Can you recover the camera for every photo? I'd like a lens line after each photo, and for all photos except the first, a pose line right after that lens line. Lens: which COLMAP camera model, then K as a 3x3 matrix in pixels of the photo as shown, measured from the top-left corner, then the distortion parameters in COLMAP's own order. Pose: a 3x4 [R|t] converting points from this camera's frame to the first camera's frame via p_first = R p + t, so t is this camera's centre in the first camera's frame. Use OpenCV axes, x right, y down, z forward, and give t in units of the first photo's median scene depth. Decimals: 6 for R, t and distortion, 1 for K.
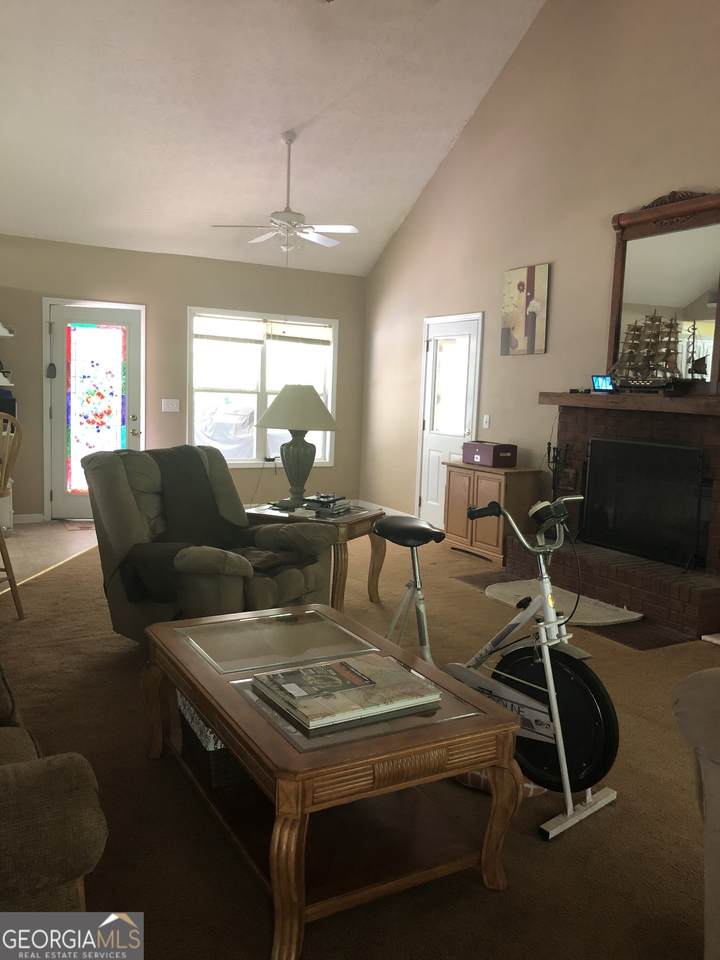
lens RADIAL K [[792.3, 0, 361.5], [0, 792.3, 480.7], [0, 0, 1]] dist [-0.006520, -0.006264]
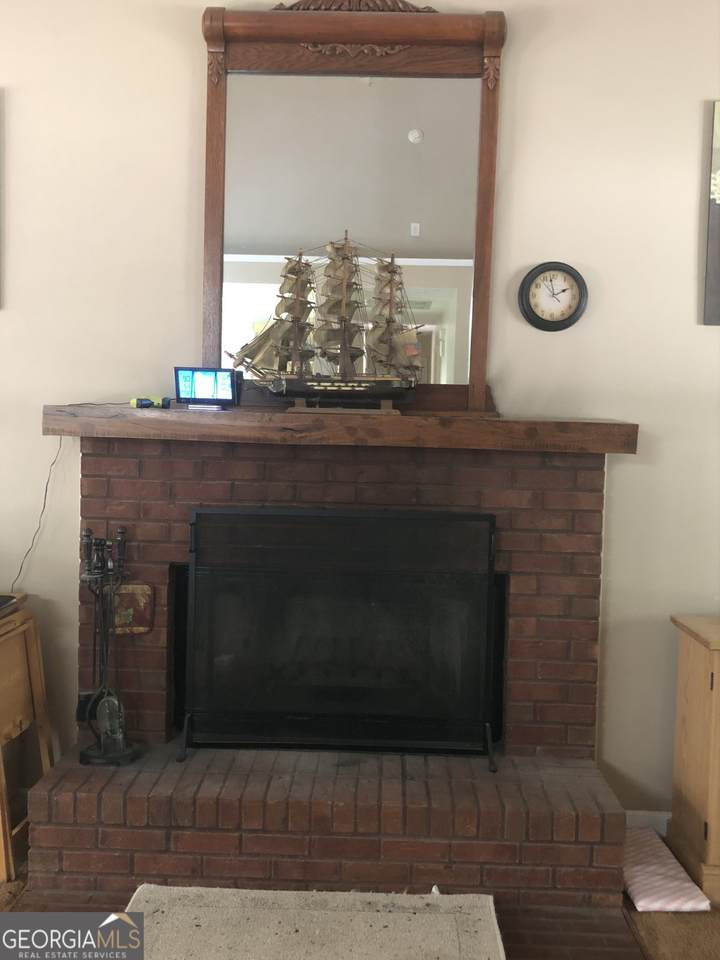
lens RADIAL K [[930.3, 0, 362.3], [0, 930.3, 473.2], [0, 0, 1]] dist [0.018244, 0.000000]
pose [[0.500302, -0.086545, 0.861515, -0.106753], [0.098018, 0.994257, 0.042958, -0.087963], [-0.860285, 0.062953, 0.505911, 0.665312]]
